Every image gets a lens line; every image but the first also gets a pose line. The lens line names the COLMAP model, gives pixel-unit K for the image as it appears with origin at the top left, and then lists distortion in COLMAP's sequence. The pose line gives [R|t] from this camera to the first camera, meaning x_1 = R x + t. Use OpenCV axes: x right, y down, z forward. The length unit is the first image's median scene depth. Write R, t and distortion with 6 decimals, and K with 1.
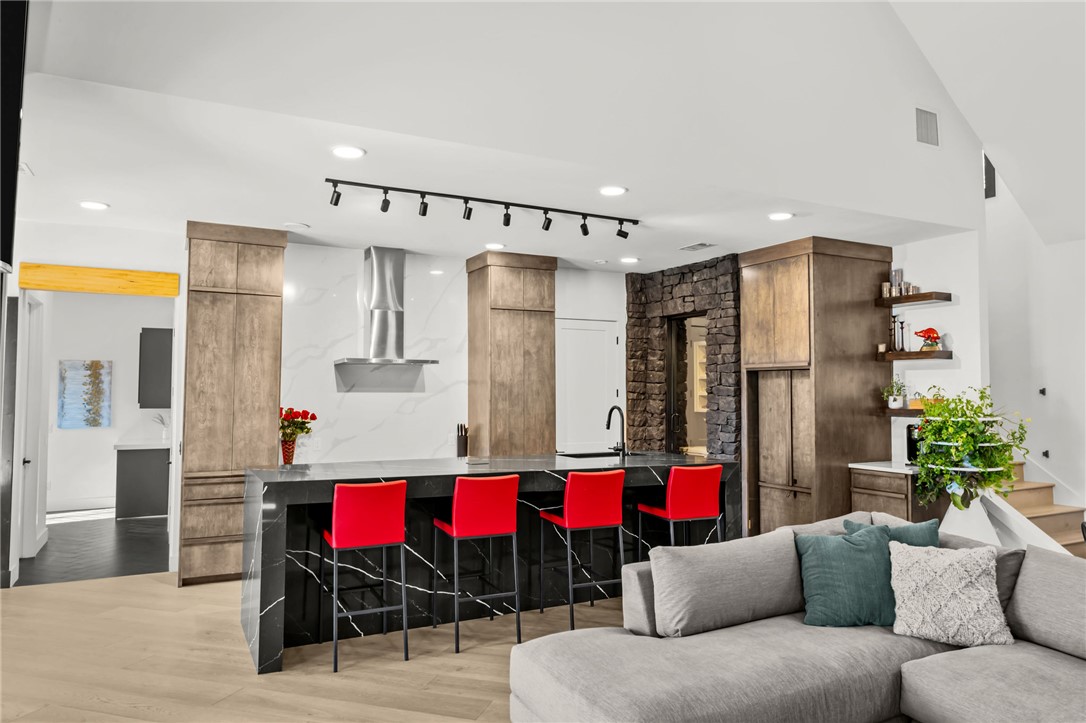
lens RADIAL K [[727.7, 0, 543.0], [0, 727.7, 361.5], [0, 0, 1]] dist [-0.003595, -0.000578]
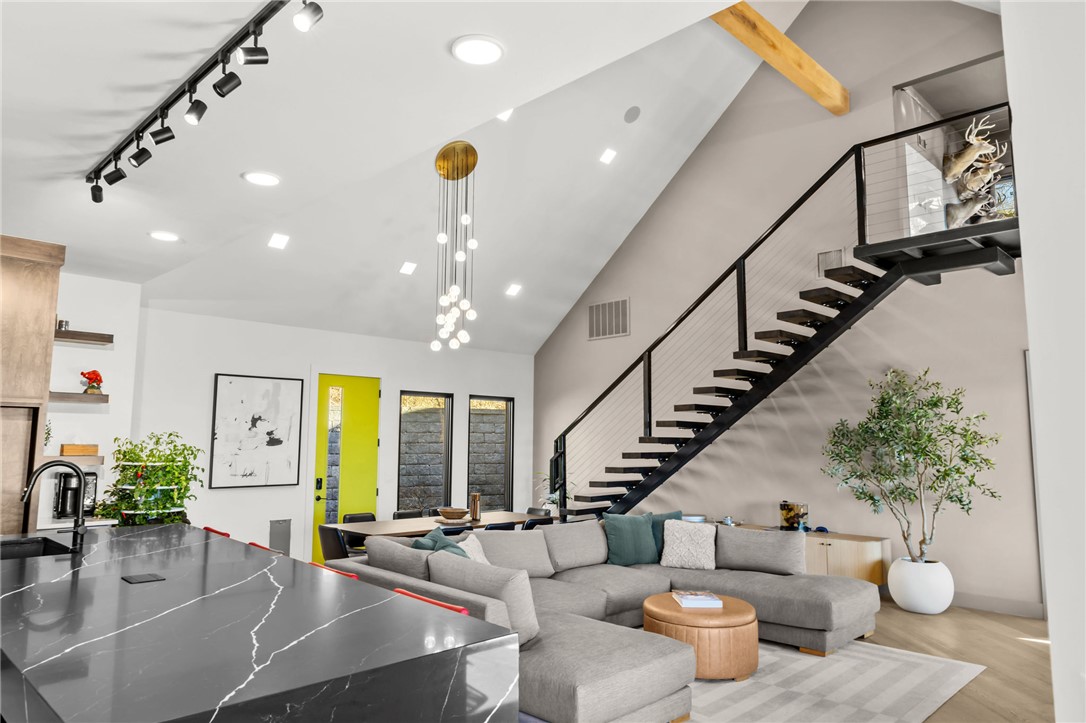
lens RADIAL K [[715.8, 0, 543.0], [0, 715.8, 361.5], [0, 0, 1]] dist [-0.003777, -0.000879]
pose [[-0.304012, 0.100614, 0.947340, -0.511821], [-0.049241, 0.991419, -0.121097, 0.026140], [-0.951395, -0.083462, -0.296449, 0.678202]]
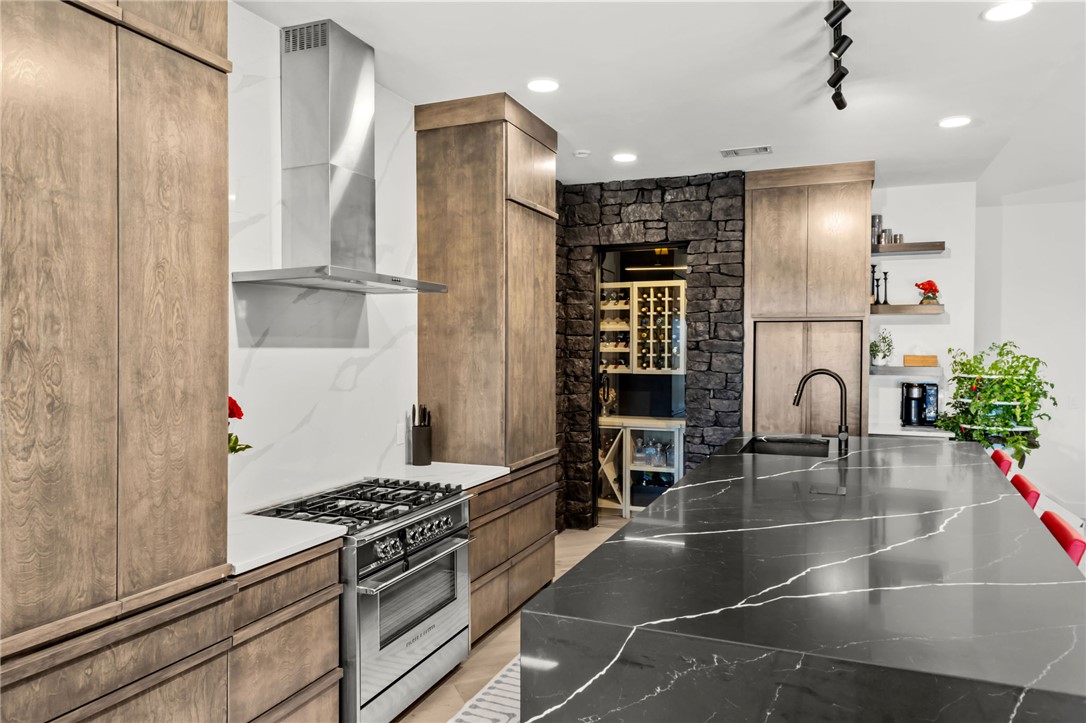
lens RADIAL K [[715.8, 0, 543.0], [0, 715.8, 361.5], [0, 0, 1]] dist [-0.003777, -0.000879]
pose [[0.768165, -0.010993, 0.640158, -0.421080], [-0.028626, 0.998263, 0.051492, 0.024187], [-0.639612, -0.057879, 0.766516, 0.571513]]
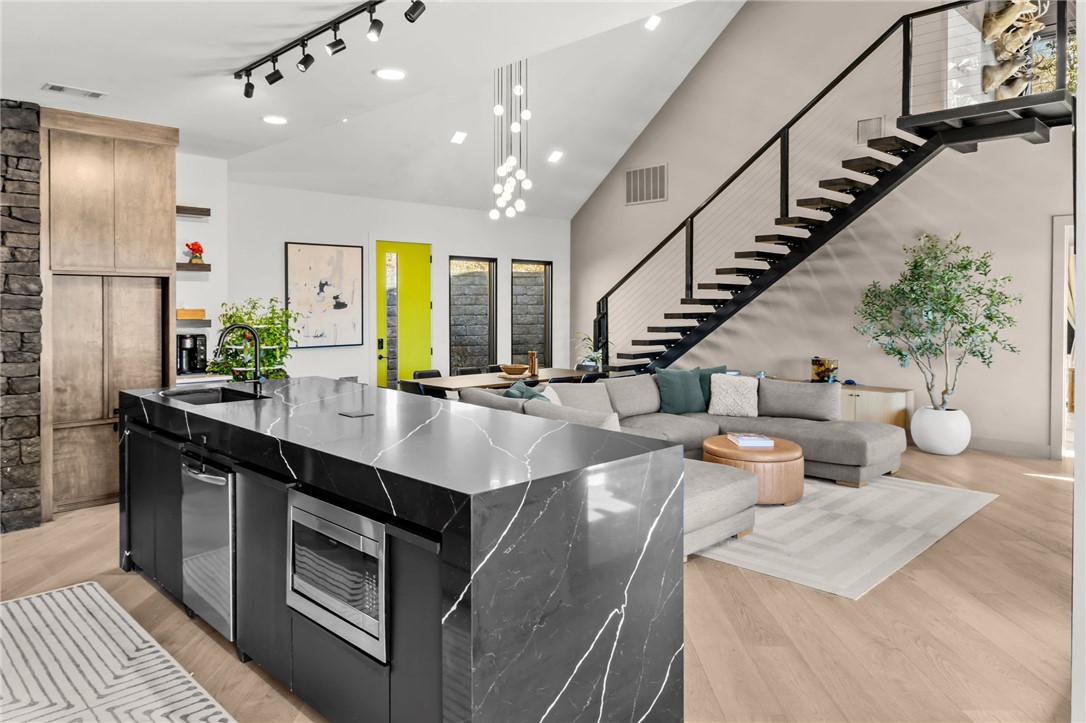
lens RADIAL K [[731.7, 0, 540.3], [0, 731.7, 317.7], [0, 0, 1]] dist [-0.003644, 0.000131]
pose [[-0.298605, -0.023484, 0.954088, -0.586992], [-0.042857, 0.999019, 0.011177, 0.028596], [-0.953414, -0.037552, -0.299318, 0.792245]]
